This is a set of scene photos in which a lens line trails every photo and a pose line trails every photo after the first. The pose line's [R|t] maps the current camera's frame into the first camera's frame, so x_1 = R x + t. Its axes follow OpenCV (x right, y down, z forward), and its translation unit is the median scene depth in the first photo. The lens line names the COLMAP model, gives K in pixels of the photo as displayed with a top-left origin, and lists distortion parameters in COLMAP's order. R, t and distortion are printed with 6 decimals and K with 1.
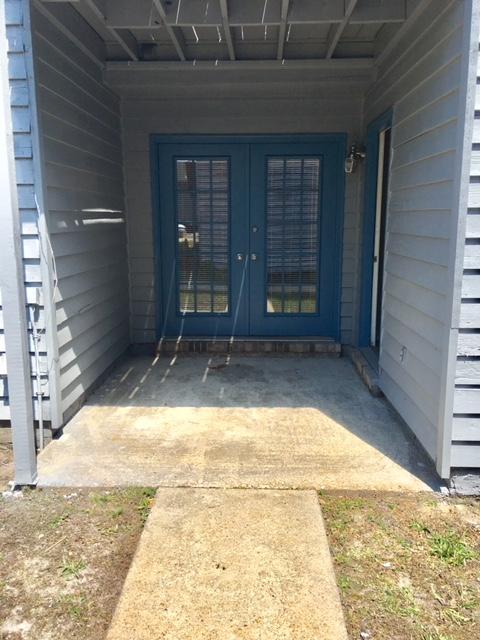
lens RADIAL K [[544.8, 0, 237.8], [0, 544.8, 317.9], [0, 0, 1]] dist [0.066603, -0.106524]
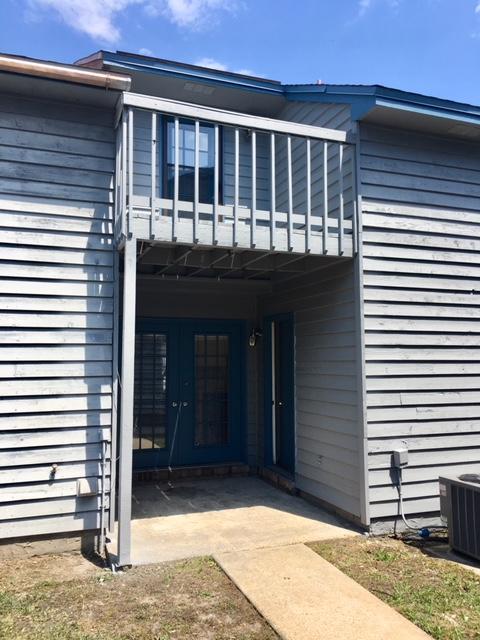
lens RADIAL K [[544.8, 0, 241.2], [0, 544.8, 319.3], [0, 0, 1]] dist [0.066603, -0.106524]
pose [[0.923823, 0.028844, 0.381732, -0.616081], [0.071373, 0.966697, -0.245771, 0.048208], [-0.376108, 0.254294, 0.890998, -0.528939]]
